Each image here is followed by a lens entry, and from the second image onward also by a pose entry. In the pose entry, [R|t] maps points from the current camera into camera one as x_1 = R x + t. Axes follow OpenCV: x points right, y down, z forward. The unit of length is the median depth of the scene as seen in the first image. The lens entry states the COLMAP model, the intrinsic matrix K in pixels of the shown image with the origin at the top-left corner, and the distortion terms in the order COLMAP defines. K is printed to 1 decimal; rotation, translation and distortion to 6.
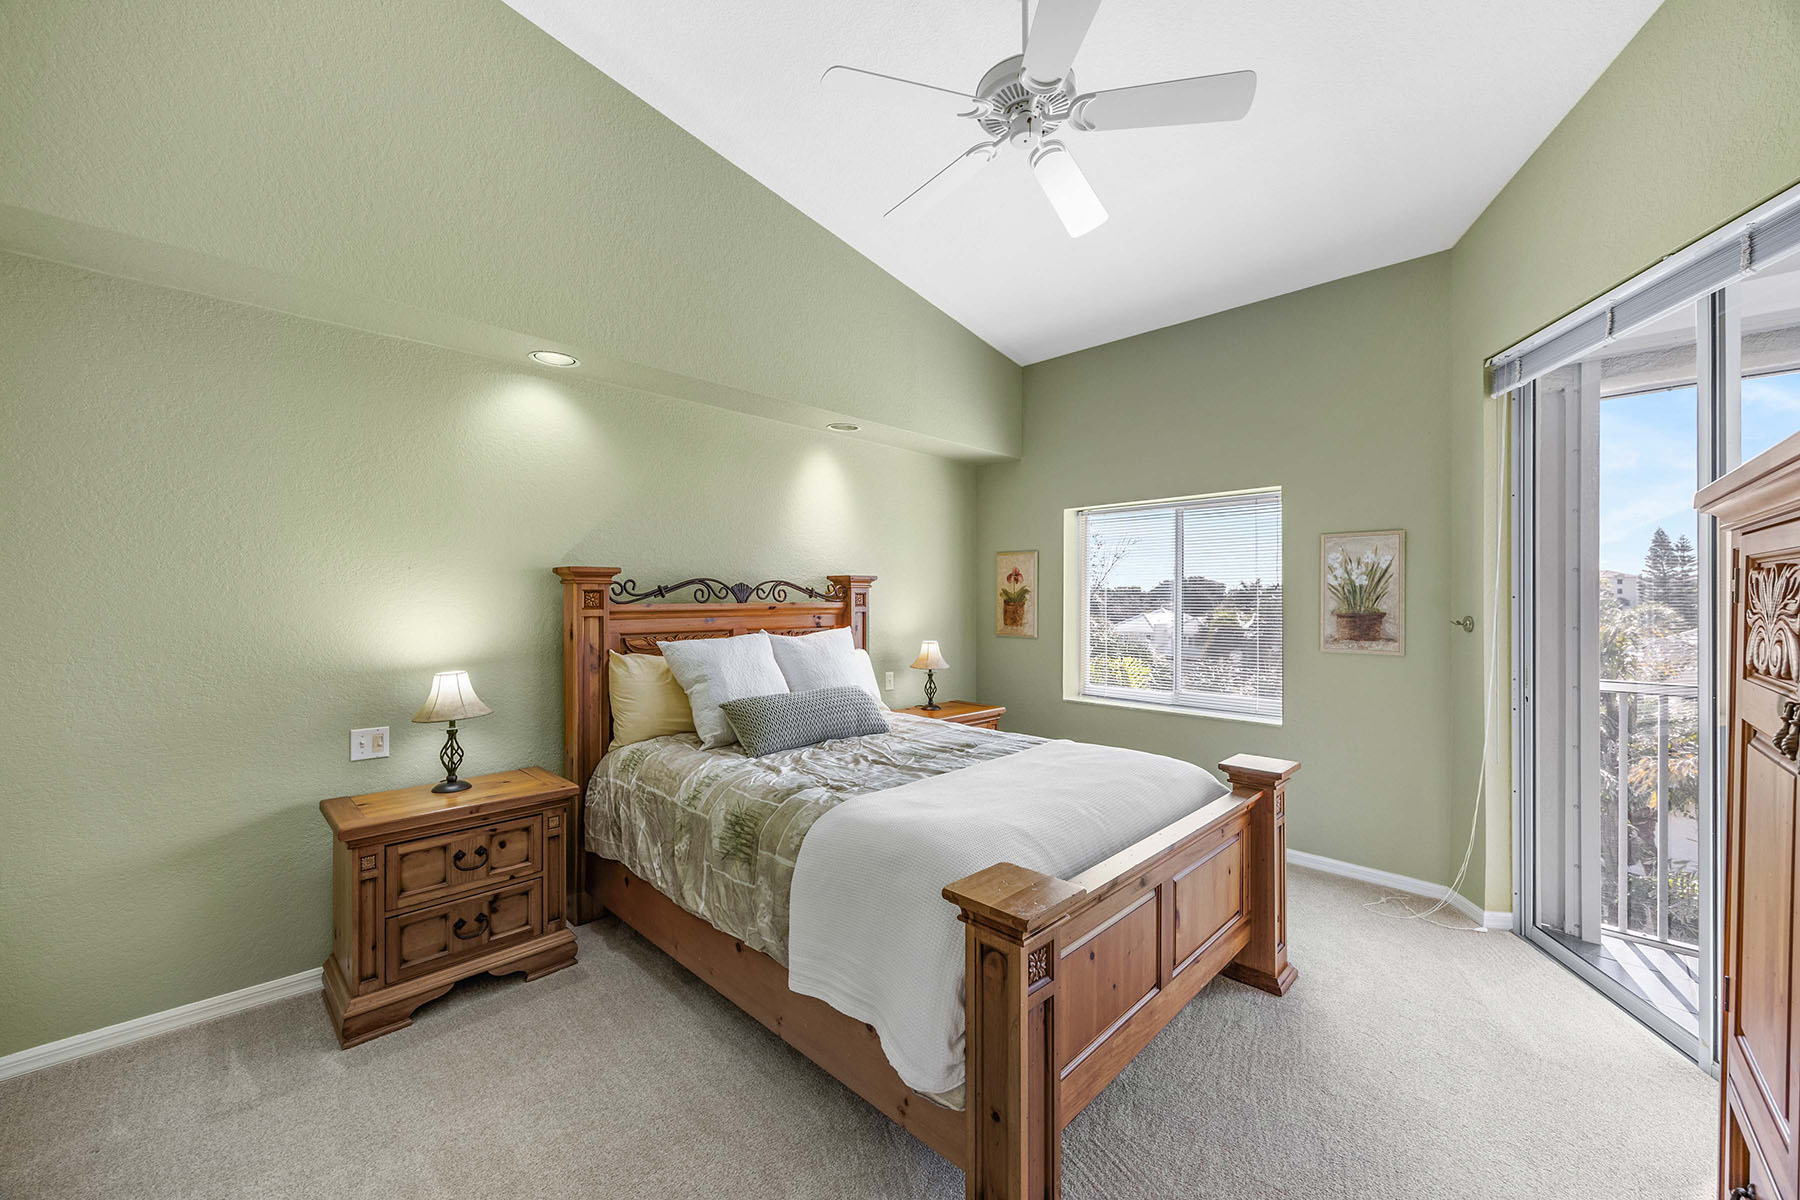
lens RADIAL K [[685.5, 0, 898.2], [0, 685.5, 599.9], [0, 0, 1]] dist [-0.002905, 0.000548]
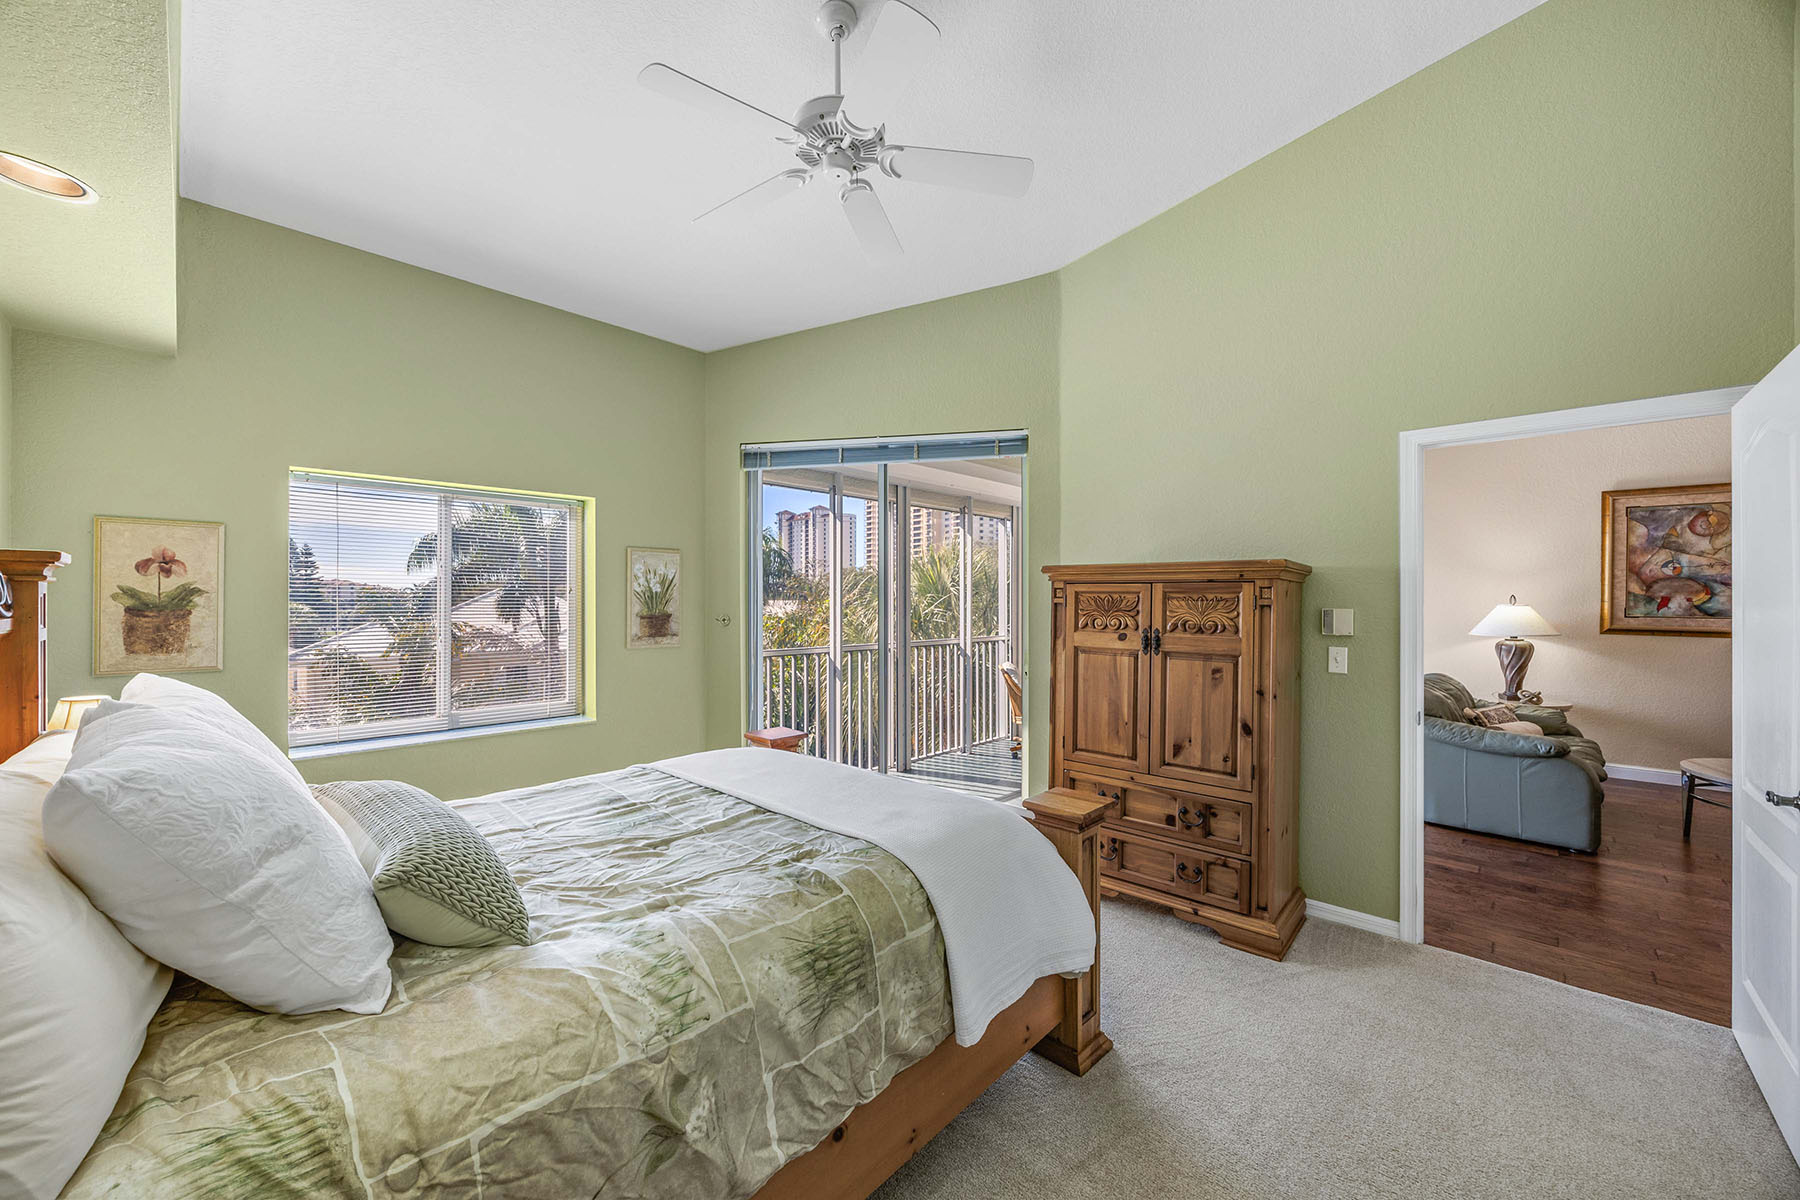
lens RADIAL K [[685.5, 0, 886.4], [0, 685.5, 600.2], [0, 0, 1]] dist [-0.002905, 0.000548]
pose [[-0.005244, -0.001874, 0.999984, -0.859889], [-0.000277, 0.999998, 0.001873, -0.013910], [-0.999986, -0.000267, -0.005244, 0.914892]]
